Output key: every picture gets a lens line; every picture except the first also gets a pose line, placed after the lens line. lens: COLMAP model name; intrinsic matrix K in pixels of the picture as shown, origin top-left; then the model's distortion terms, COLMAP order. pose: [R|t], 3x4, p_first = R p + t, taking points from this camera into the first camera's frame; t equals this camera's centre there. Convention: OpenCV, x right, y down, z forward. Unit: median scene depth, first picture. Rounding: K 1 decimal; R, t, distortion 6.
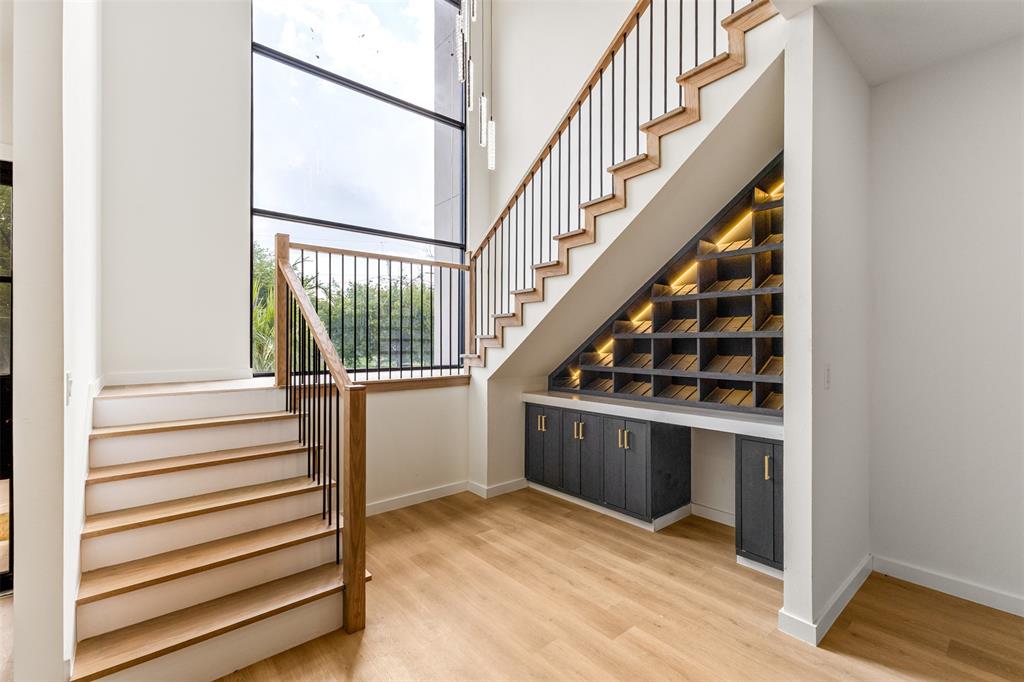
lens RADIAL K [[443.5, 0, 507.3], [0, 443.5, 340.0], [0, 0, 1]] dist [0.006935, -0.000126]
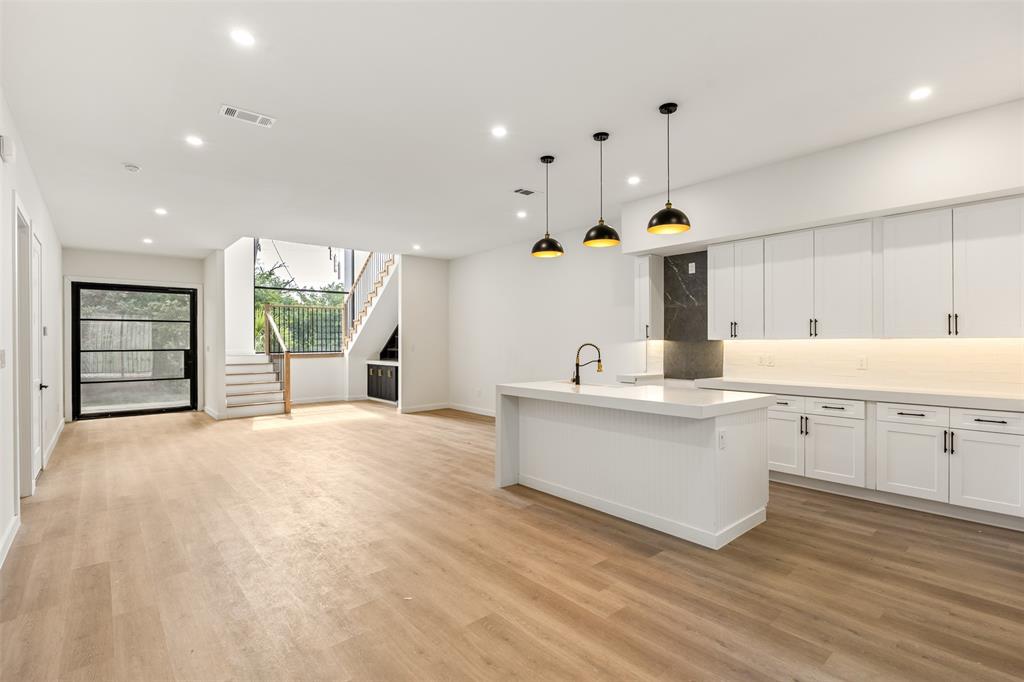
lens RADIAL K [[488.7, 0, 513.6], [0, 488.7, 344.1], [0, 0, 1]] dist [0.003413, -0.002406]
pose [[0.999851, -0.009605, 0.014375, 1.178816], [0.009329, 0.999774, 0.019111, -0.017880], [-0.014555, -0.018974, 0.999714, -2.468738]]
